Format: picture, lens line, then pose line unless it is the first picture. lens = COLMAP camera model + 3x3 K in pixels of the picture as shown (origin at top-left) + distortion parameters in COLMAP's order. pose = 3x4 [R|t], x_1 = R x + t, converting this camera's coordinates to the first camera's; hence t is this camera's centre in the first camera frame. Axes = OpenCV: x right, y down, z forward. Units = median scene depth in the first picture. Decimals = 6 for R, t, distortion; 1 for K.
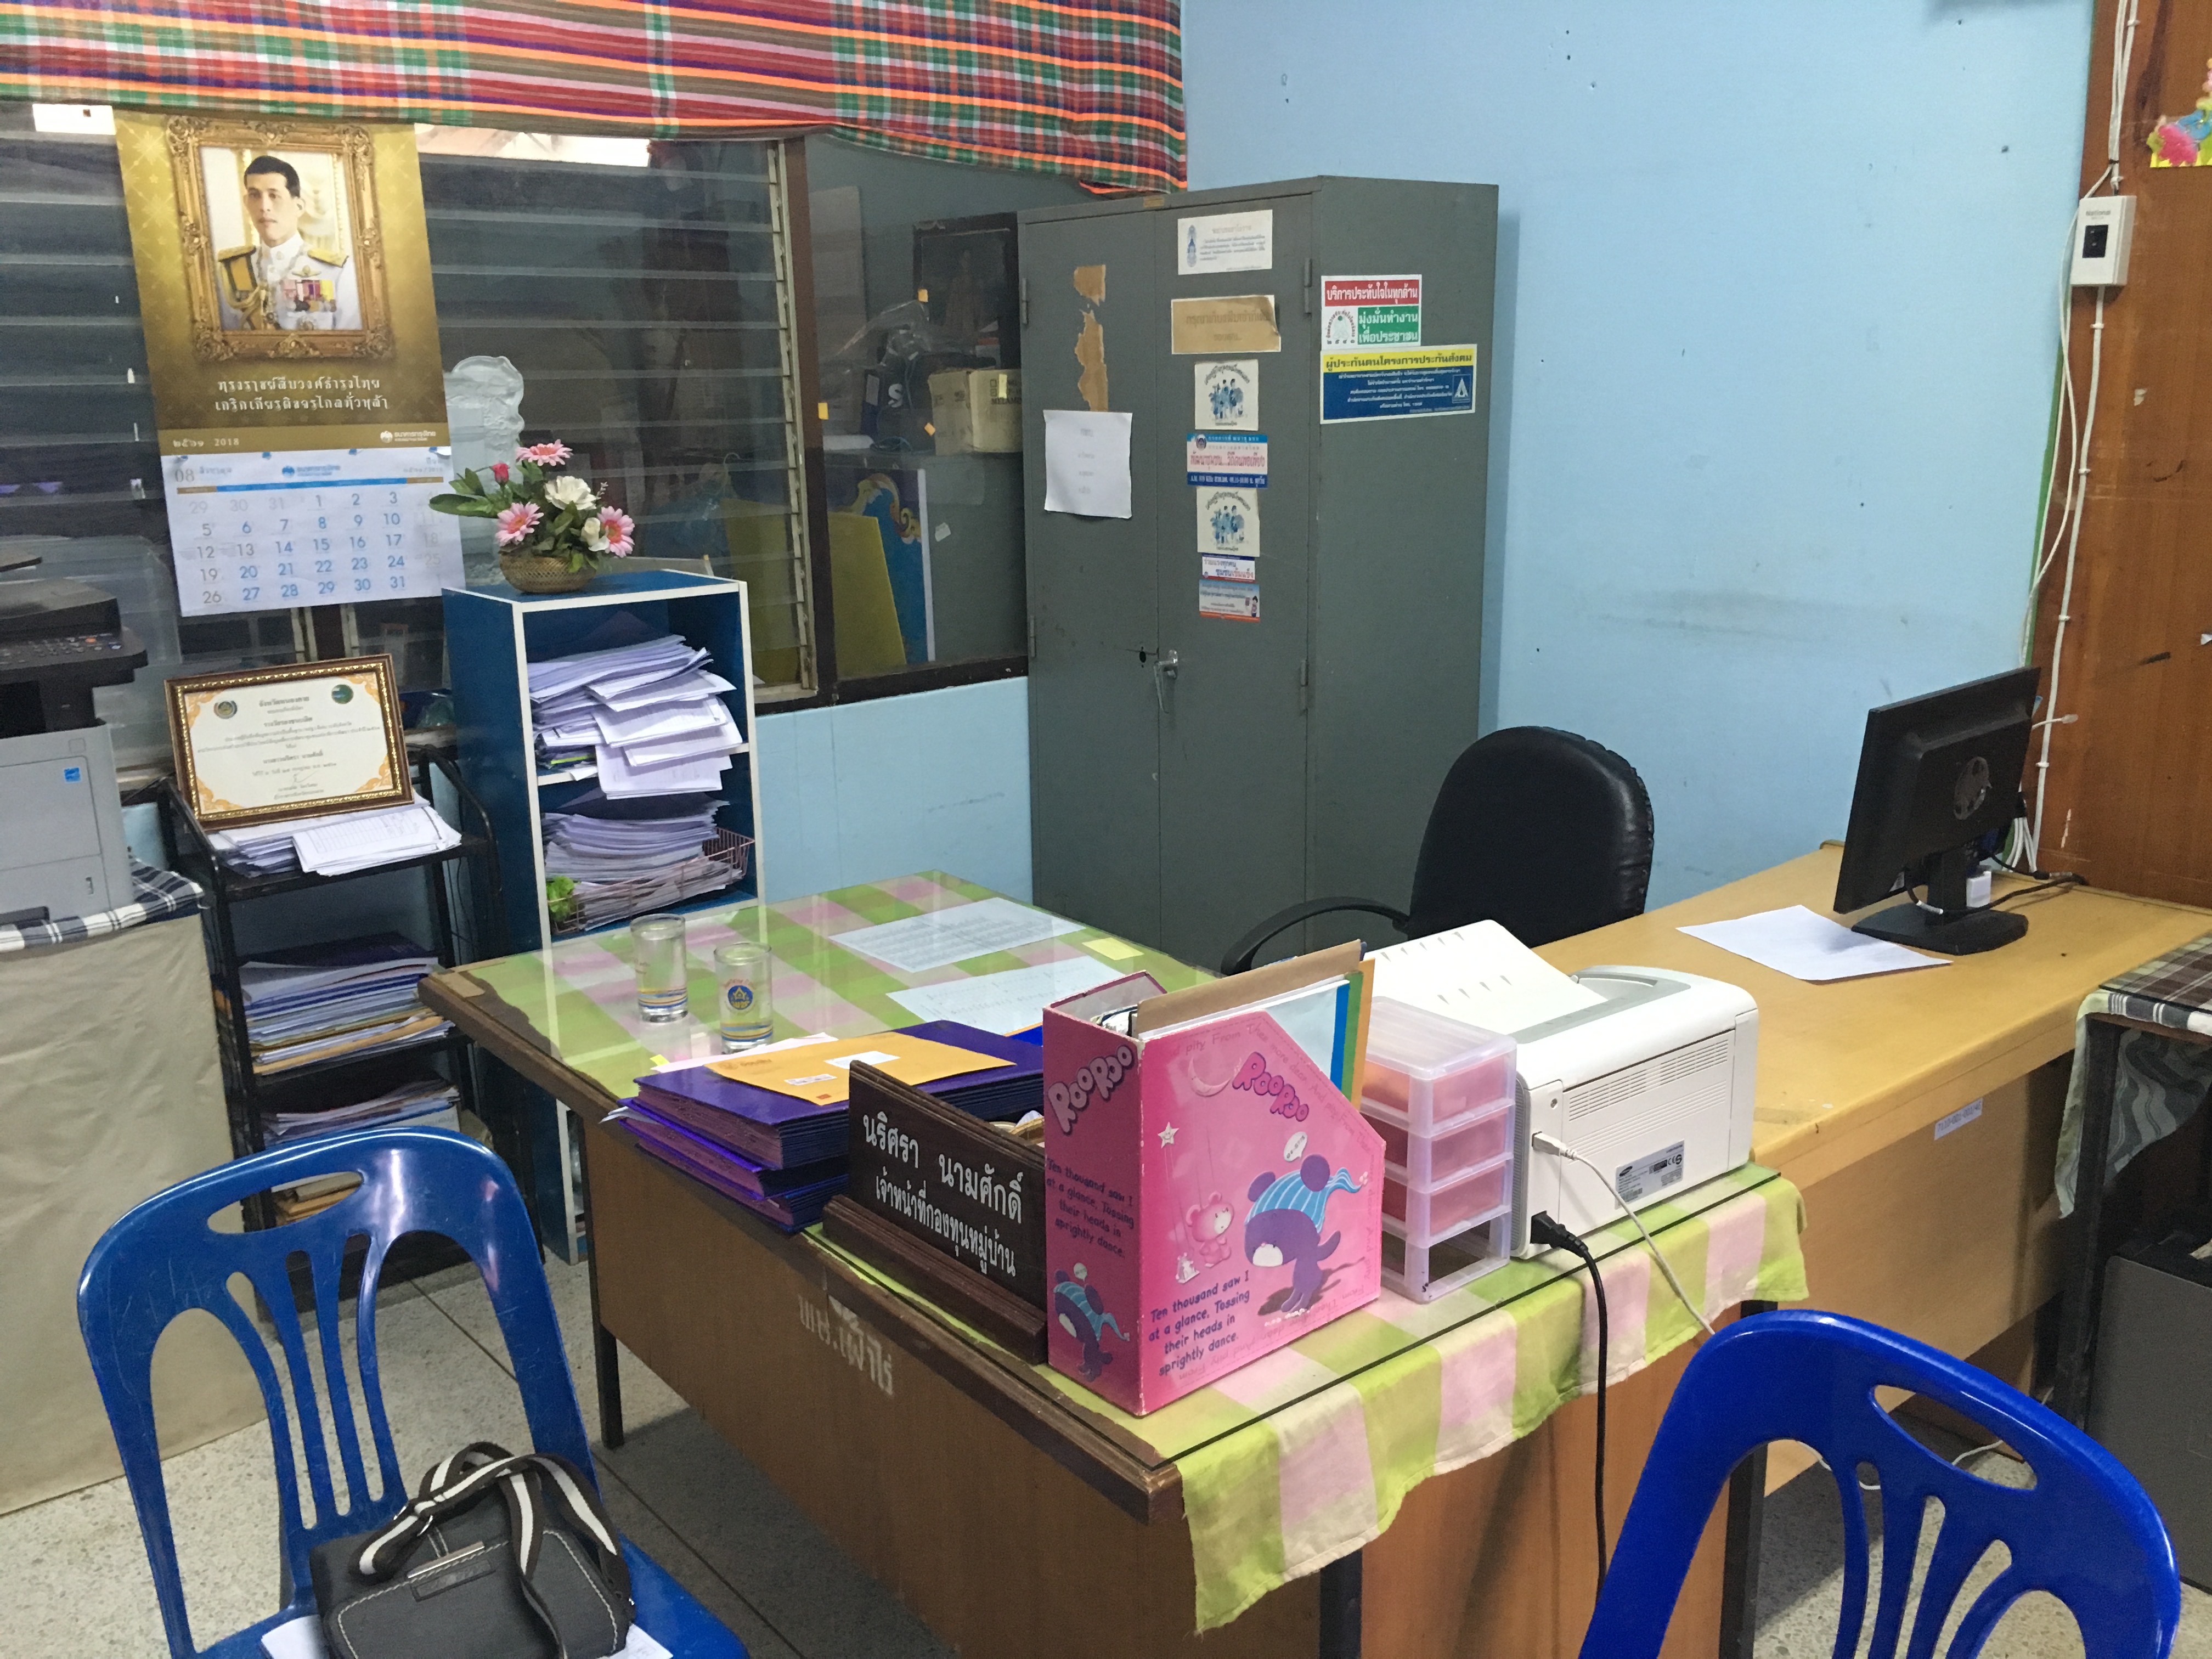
lens RADIAL K [[1863.6, 0, 1118.0], [0, 1863.6, 828.1], [0, 0, 1]] dist [0.073261, -0.097375]
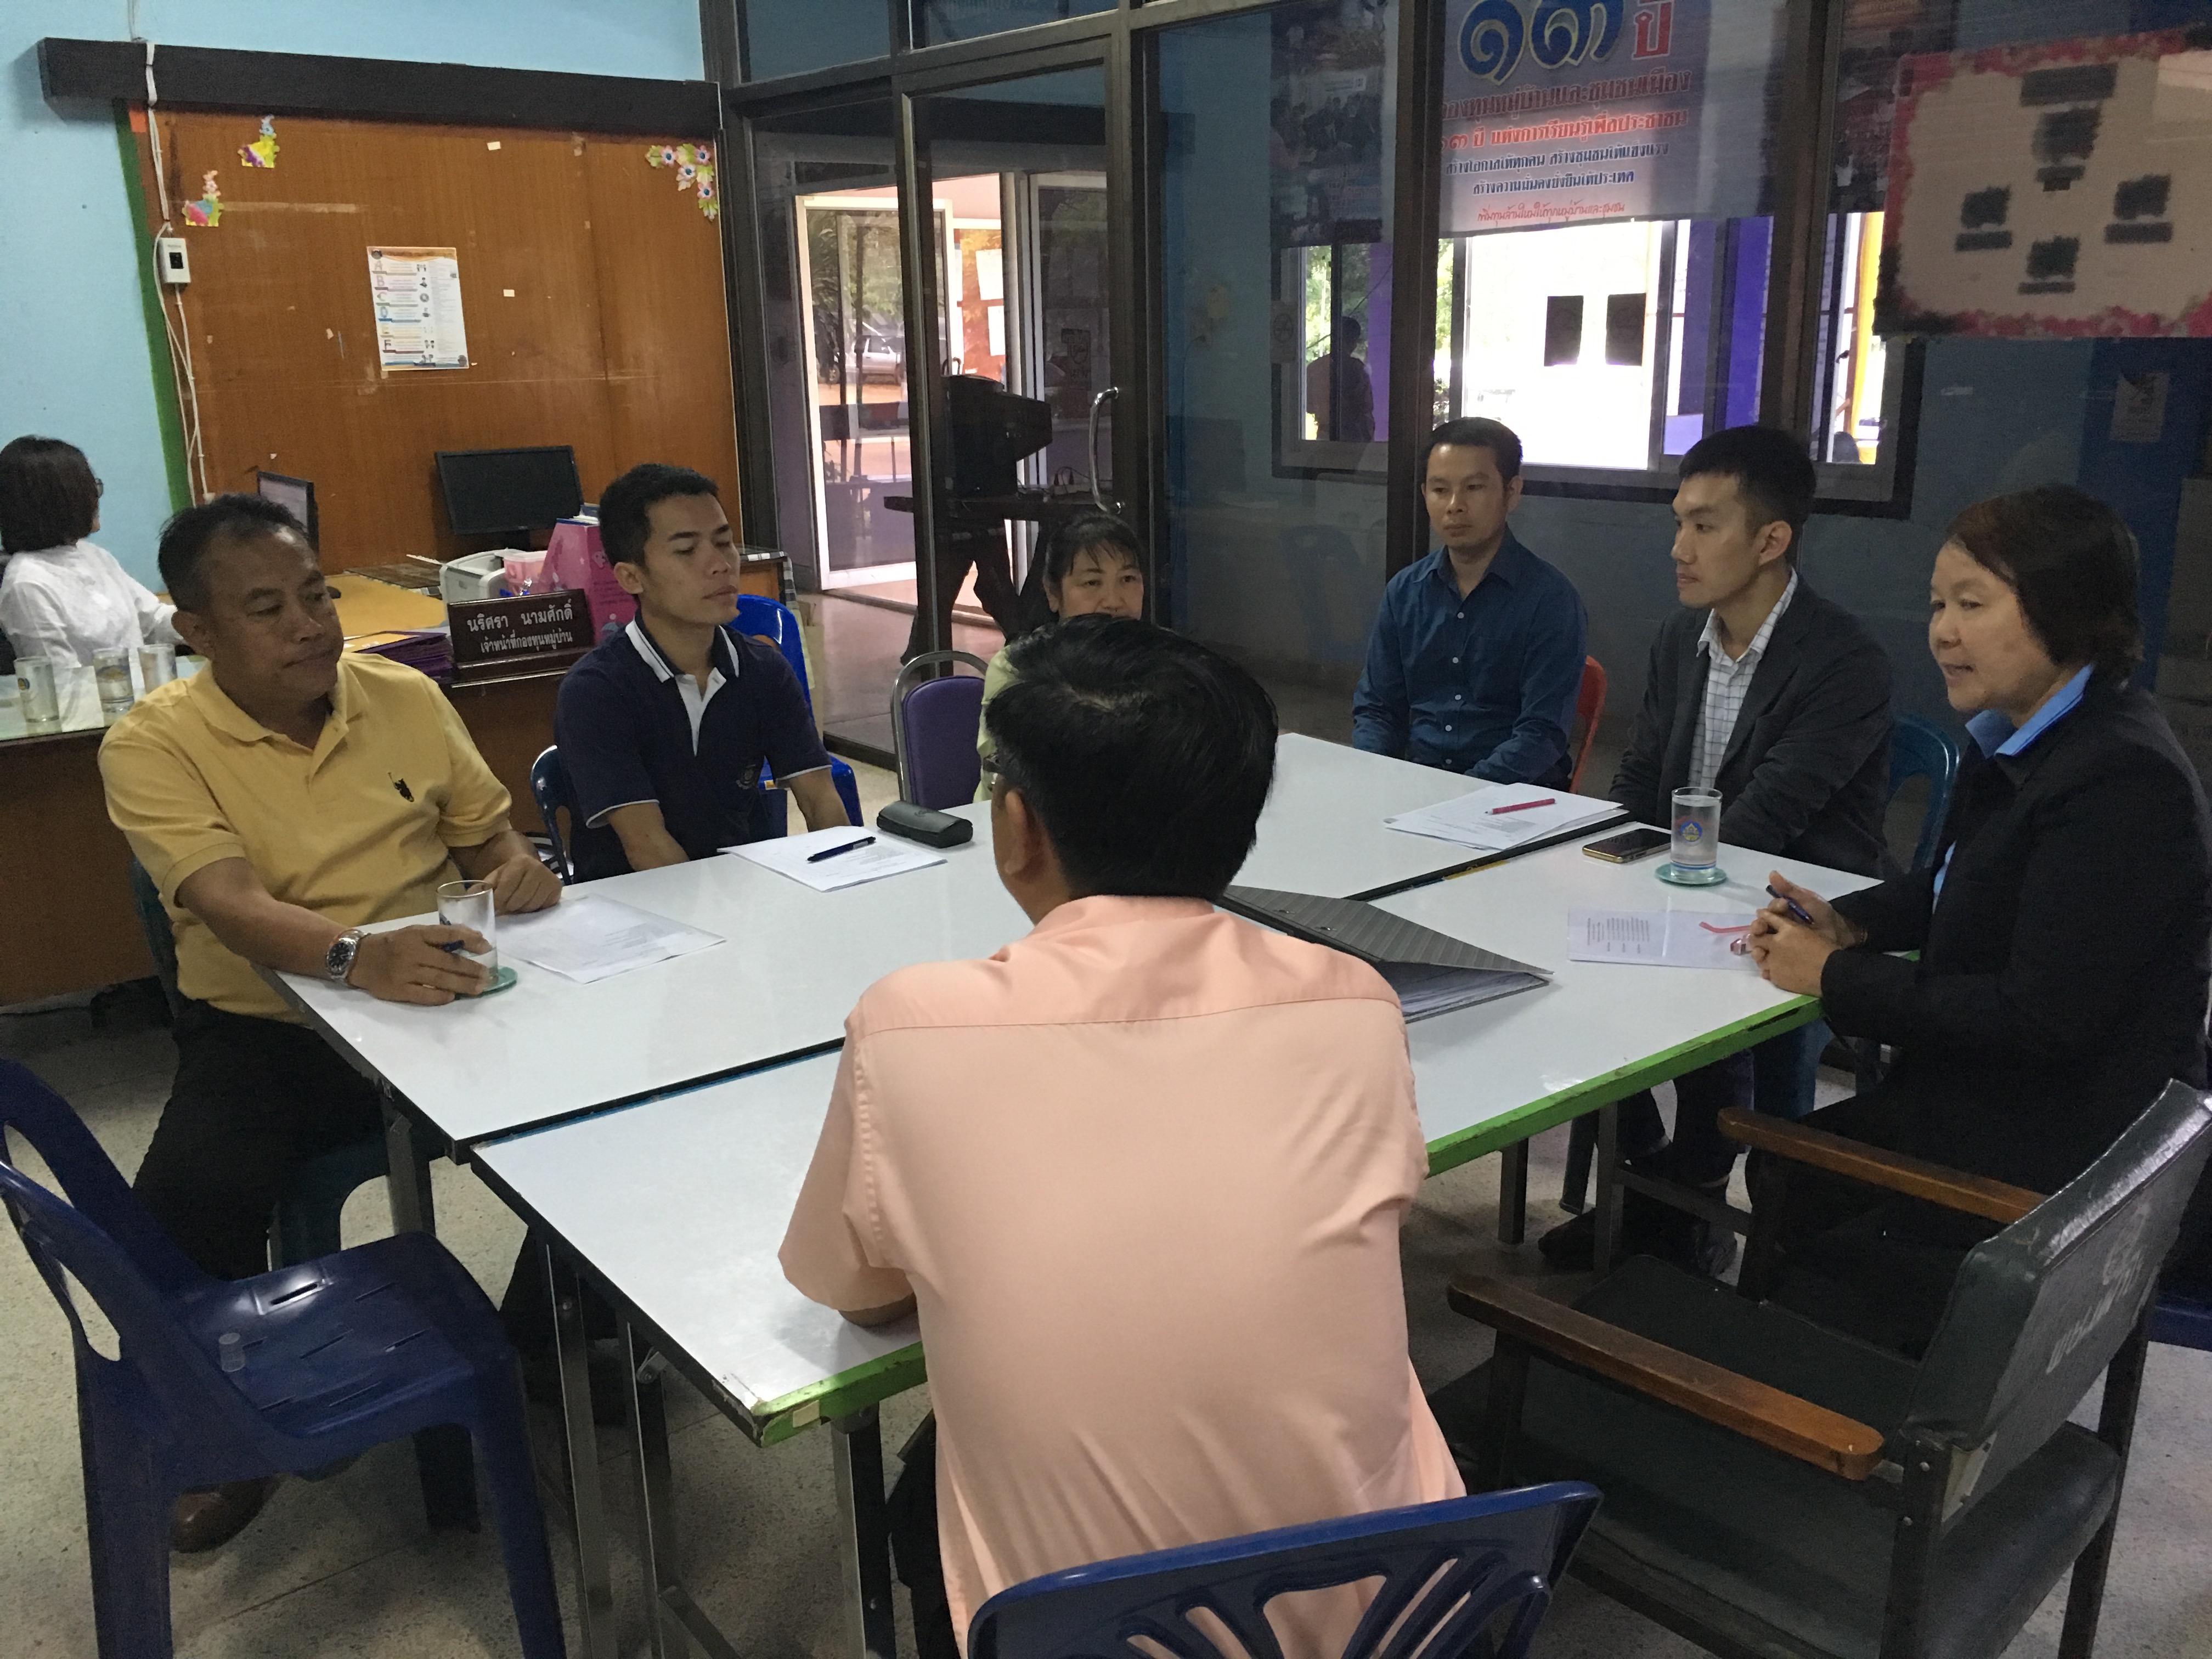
lens RADIAL K [[1863.6, 0, 1118.0], [0, 1863.6, 828.1], [0, 0, 1]] dist [0.073261, -0.097375]
pose [[0.005001, -0.250516, 0.968100, -1.291304], [0.260923, 0.934902, 0.240577, 0.021348], [-0.965347, 0.251396, 0.070041, 0.052146]]
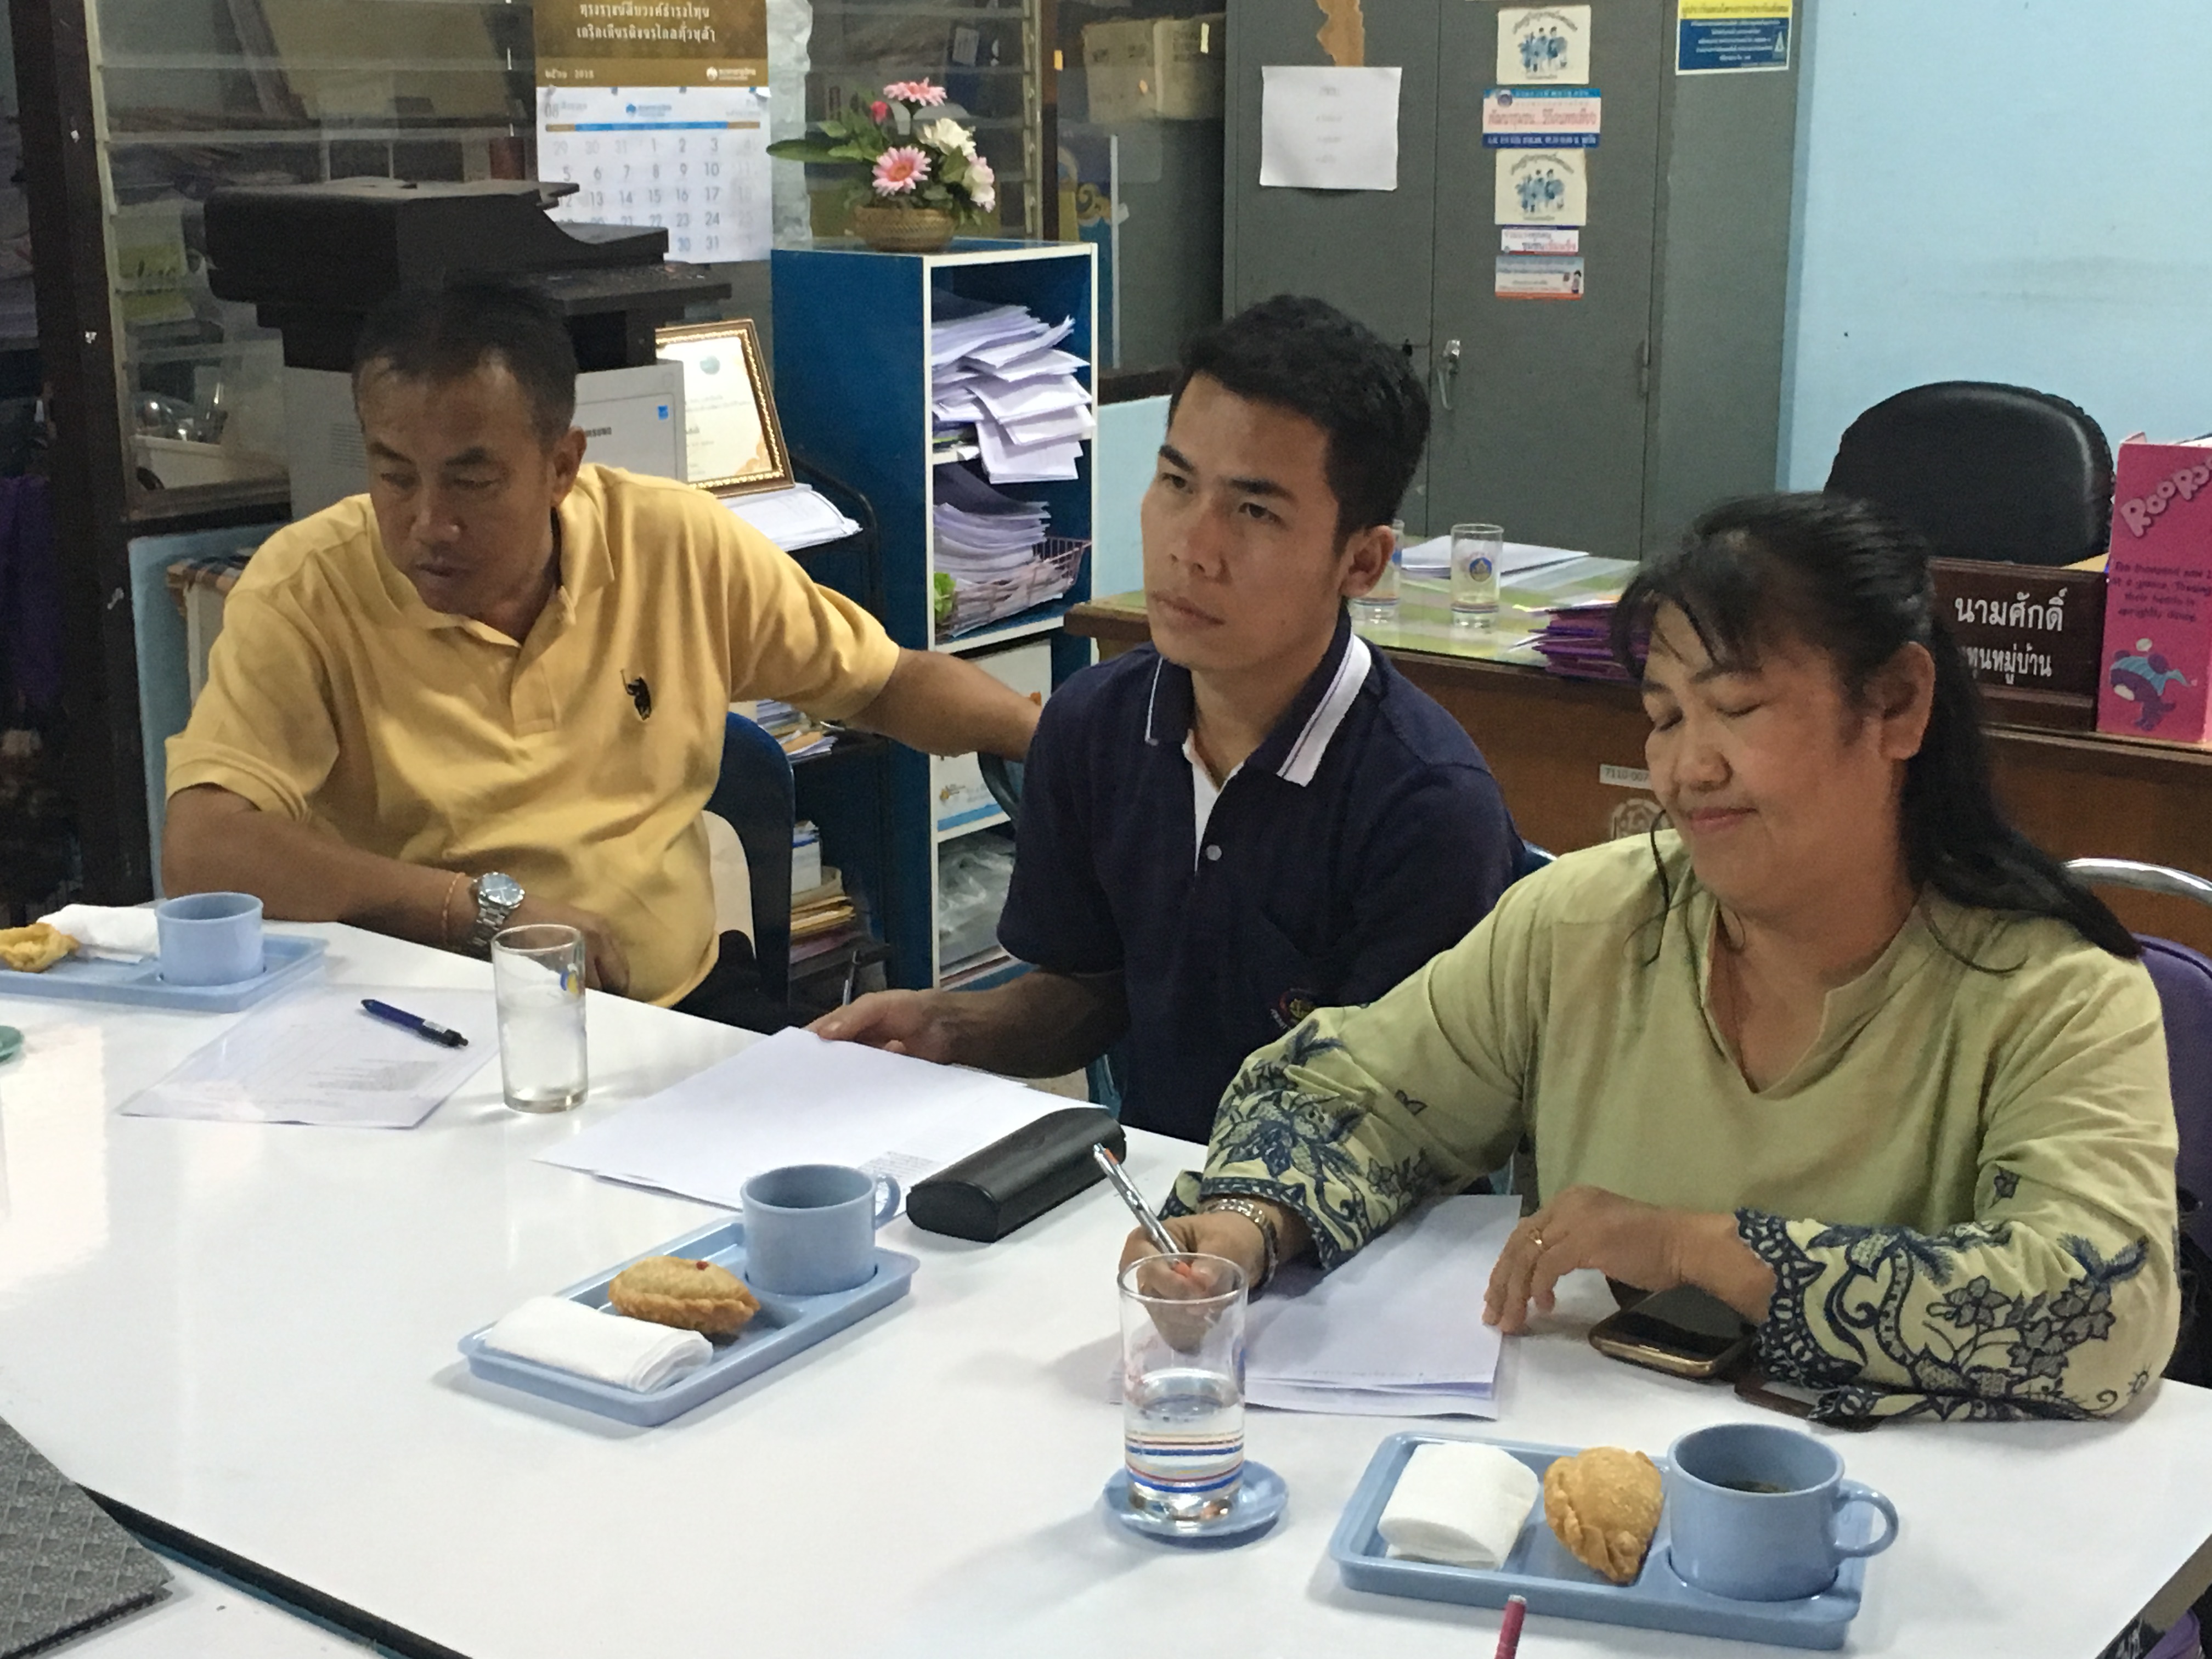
lens RADIAL K [[3103.5, 0, 1097.4], [0, 3103.5, 828.7], [0, 0, 1]] dist [0.045260, 0.043225]
pose [[0.971259, -0.041890, 0.234310, -0.557713], [0.043929, 0.999029, -0.003488, 0.151072], [-0.233936, 0.013681, 0.972156, -0.429586]]
